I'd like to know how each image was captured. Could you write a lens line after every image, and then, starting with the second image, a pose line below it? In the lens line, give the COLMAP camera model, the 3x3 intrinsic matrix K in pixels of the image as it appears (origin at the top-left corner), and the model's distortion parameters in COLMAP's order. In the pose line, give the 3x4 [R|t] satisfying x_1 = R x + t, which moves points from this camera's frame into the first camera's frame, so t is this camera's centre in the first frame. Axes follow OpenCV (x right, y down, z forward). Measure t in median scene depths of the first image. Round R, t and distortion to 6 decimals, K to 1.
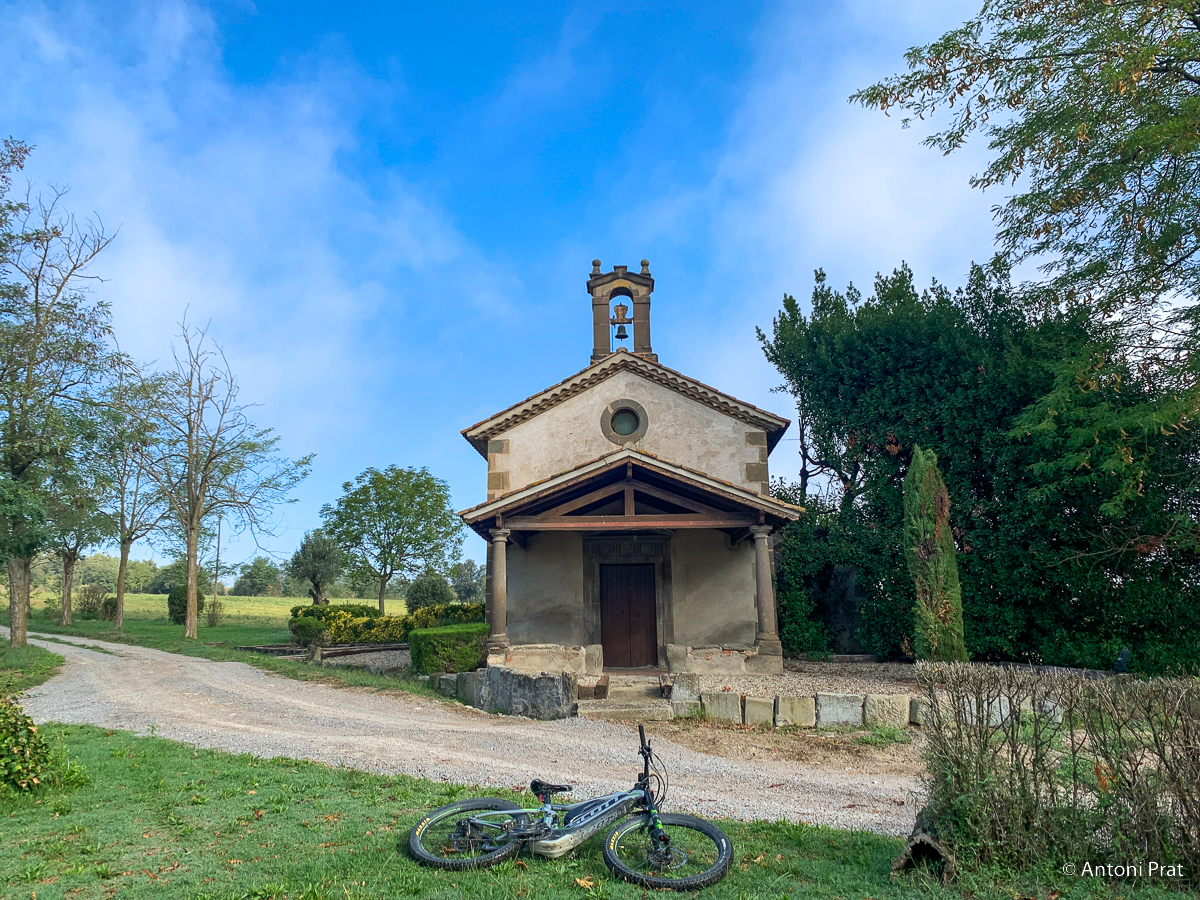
lens RADIAL K [[947.4, 0, 607.1], [0, 947.4, 440.0], [0, 0, 1]] dist [0.148253, -0.359126]
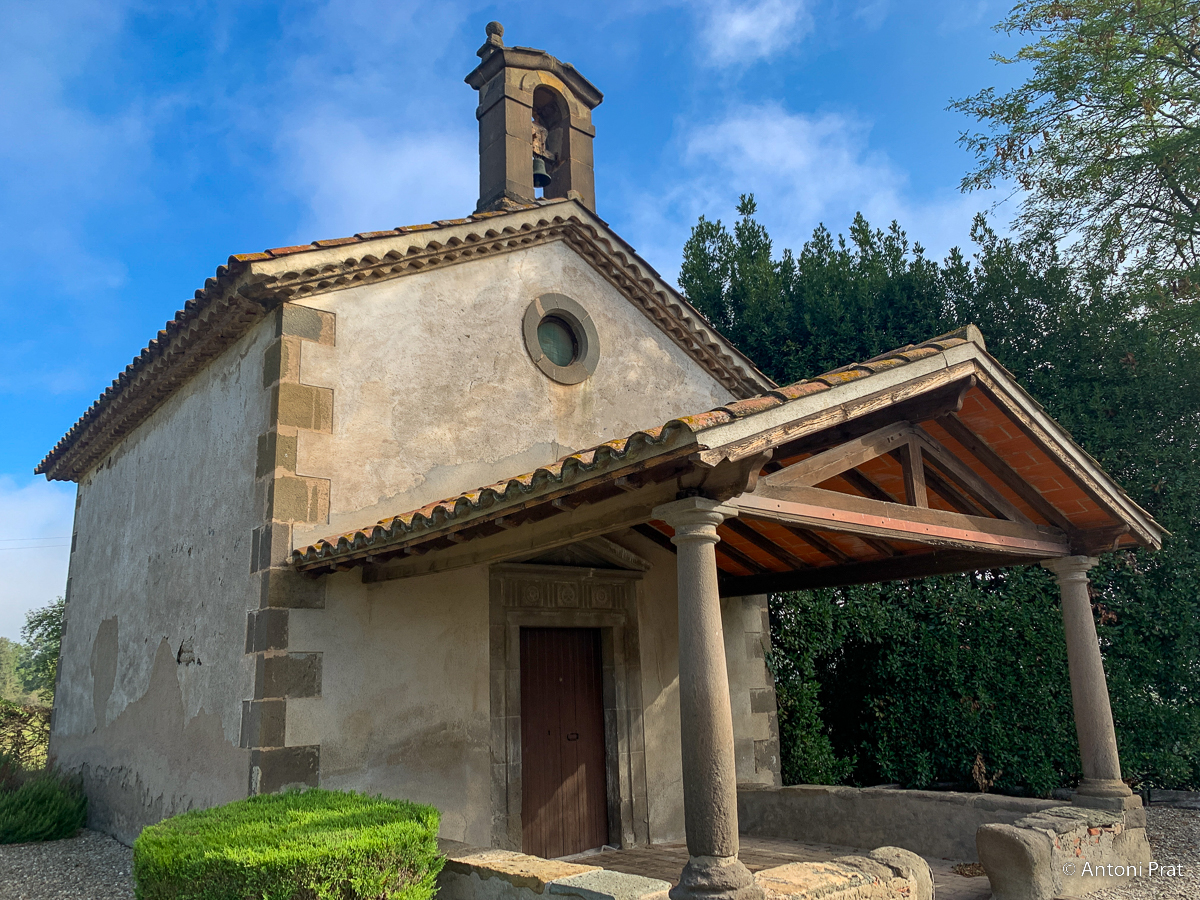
lens RADIAL K [[906.7, 0, 613.8], [0, 906.7, 455.6], [0, 0, 1]] dist [0.100623, -0.207924]
pose [[0.737565, 0.152428, 0.657848, -0.268100], [-0.106921, 0.988263, -0.109111, 0.091353], [-0.666758, 0.010139, 0.745205, 0.635386]]
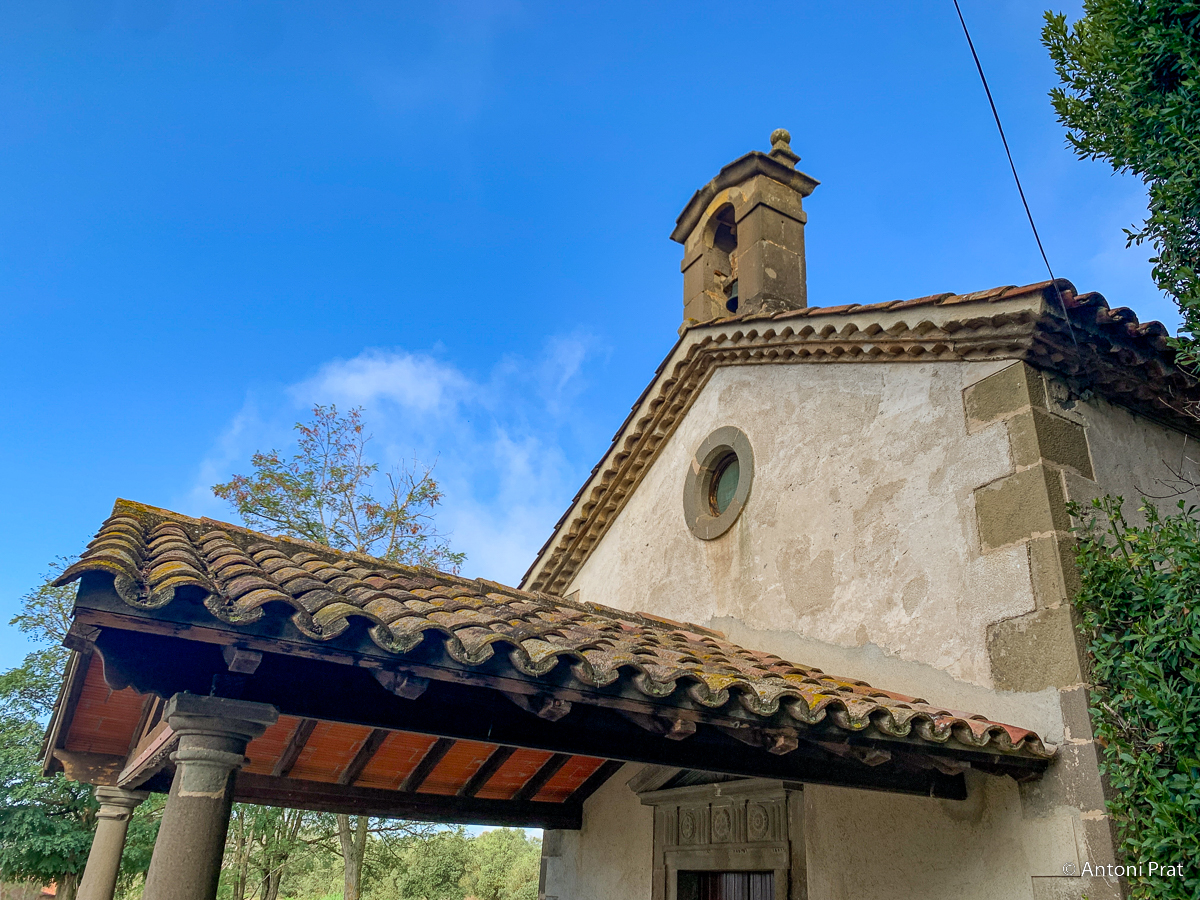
lens RADIAL K [[901.5, 0, 632.2], [0, 901.5, 448.0], [0, 0, 1]] dist [0.115230, -0.285159]
pose [[0.547048, -0.337674, -0.765973, 0.301448], [0.123851, 0.937609, -0.324886, 0.088448], [0.827889, 0.082861, 0.554738, 0.764268]]
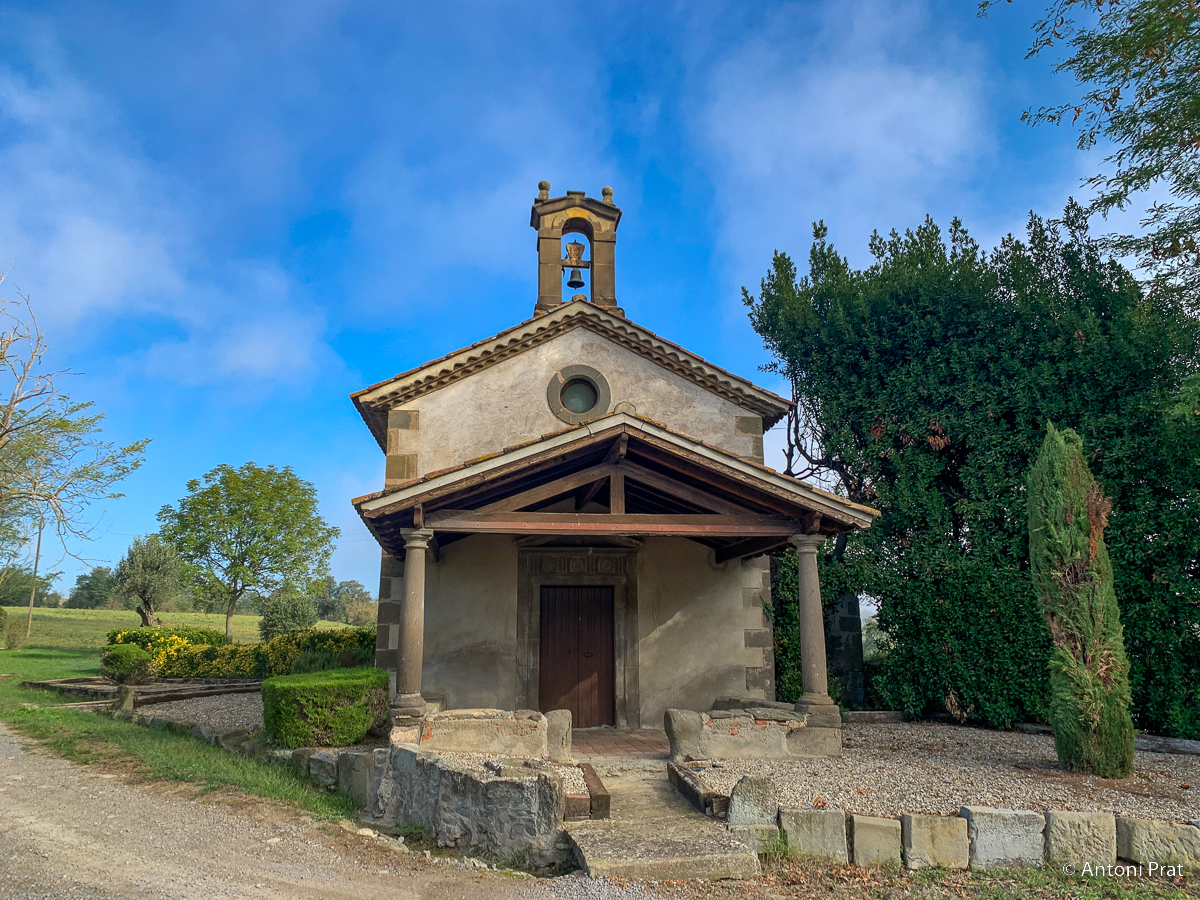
lens RADIAL K [[906.7, 0, 613.8], [0, 906.7, 455.6], [0, 0, 1]] dist [0.100623, -0.207924]
pose [[0.987199, 0.042850, 0.153629, -0.062729], [-0.041231, 0.999056, -0.013710, 0.037644], [-0.154071, 0.007201, 0.988034, 0.295108]]
